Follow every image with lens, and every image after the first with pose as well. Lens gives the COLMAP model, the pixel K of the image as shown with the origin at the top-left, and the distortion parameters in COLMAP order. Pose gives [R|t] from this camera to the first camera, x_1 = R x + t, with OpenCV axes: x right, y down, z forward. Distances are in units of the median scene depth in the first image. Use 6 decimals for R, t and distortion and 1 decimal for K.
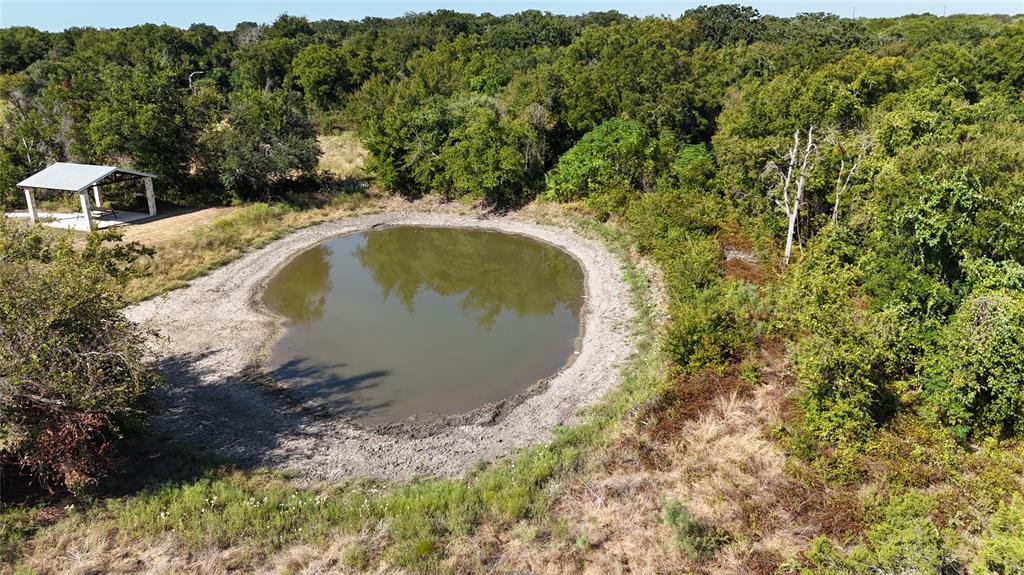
lens RADIAL K [[752.9, 0, 515.0], [0, 752.9, 285.3], [0, 0, 1]] dist [0.056098, -0.056023]
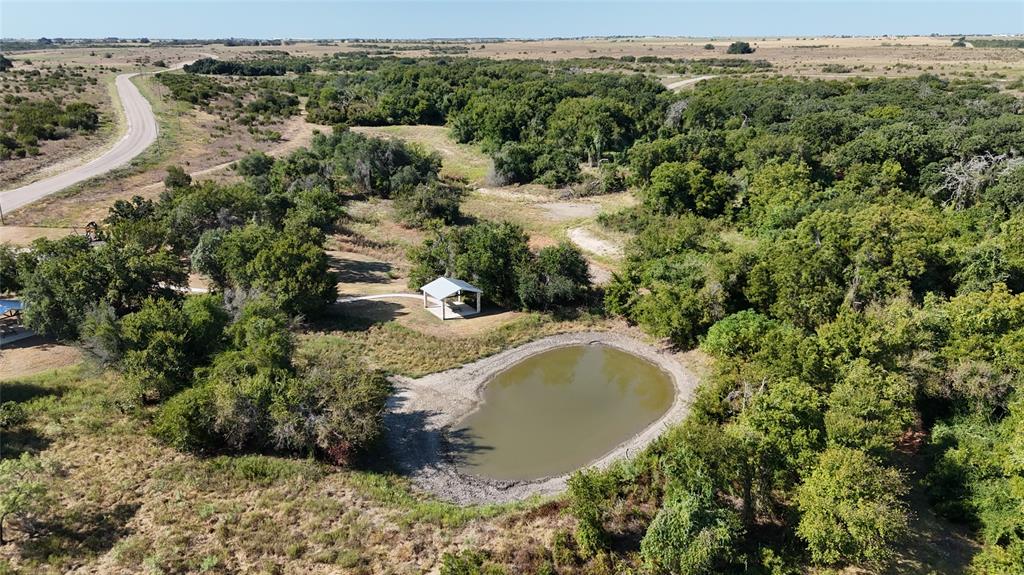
lens RADIAL K [[752.9, 0, 509.2], [0, 752.9, 287.3], [0, 0, 1]] dist [0.056098, -0.056023]
pose [[0.797757, 0.197341, -0.569772, 0.652629], [-0.184441, 0.979499, 0.081008, -0.336938], [0.574078, 0.040464, 0.817800, -0.478853]]
